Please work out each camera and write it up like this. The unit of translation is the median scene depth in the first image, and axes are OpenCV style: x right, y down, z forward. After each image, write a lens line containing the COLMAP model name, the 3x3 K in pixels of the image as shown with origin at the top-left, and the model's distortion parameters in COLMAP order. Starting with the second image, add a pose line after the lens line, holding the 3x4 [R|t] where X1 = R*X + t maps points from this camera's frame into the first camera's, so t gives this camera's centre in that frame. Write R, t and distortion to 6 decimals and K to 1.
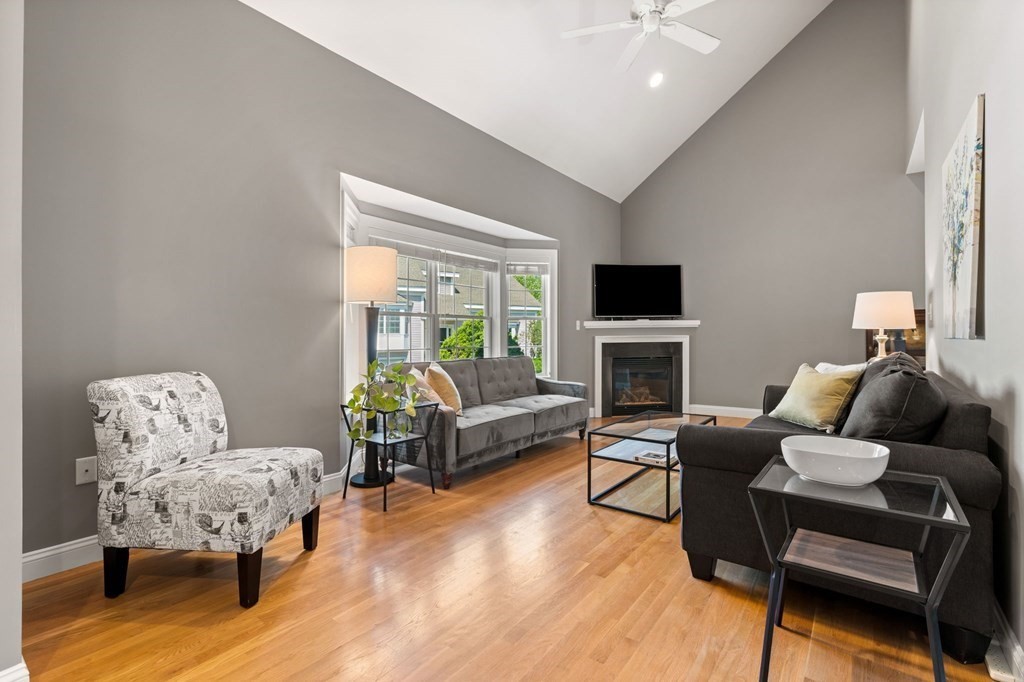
lens RADIAL K [[464.1, 0, 508.5], [0, 464.1, 341.6], [0, 0, 1]] dist [-0.008040, 0.001036]
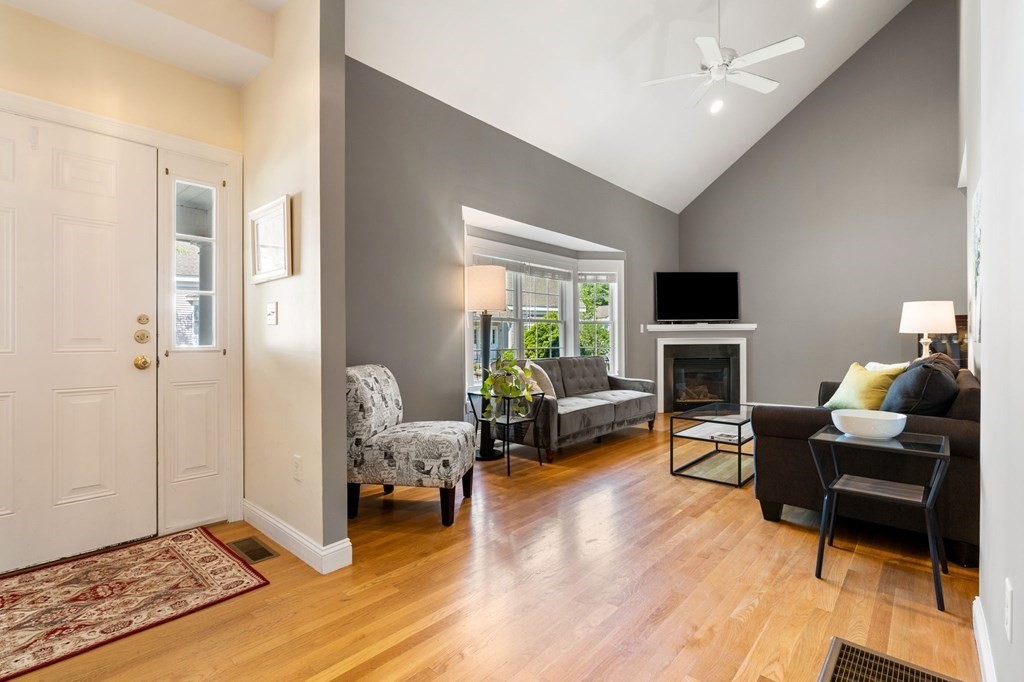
lens RADIAL K [[464.1, 0, 516.9], [0, 464.1, 338.9], [0, 0, 1]] dist [-0.008040, 0.001036]
pose [[0.997231, 0.003002, -0.074306, -0.147183], [-0.003659, 0.999955, -0.008709, 0.000651], [0.074276, 0.008957, 0.997197, -0.266039]]
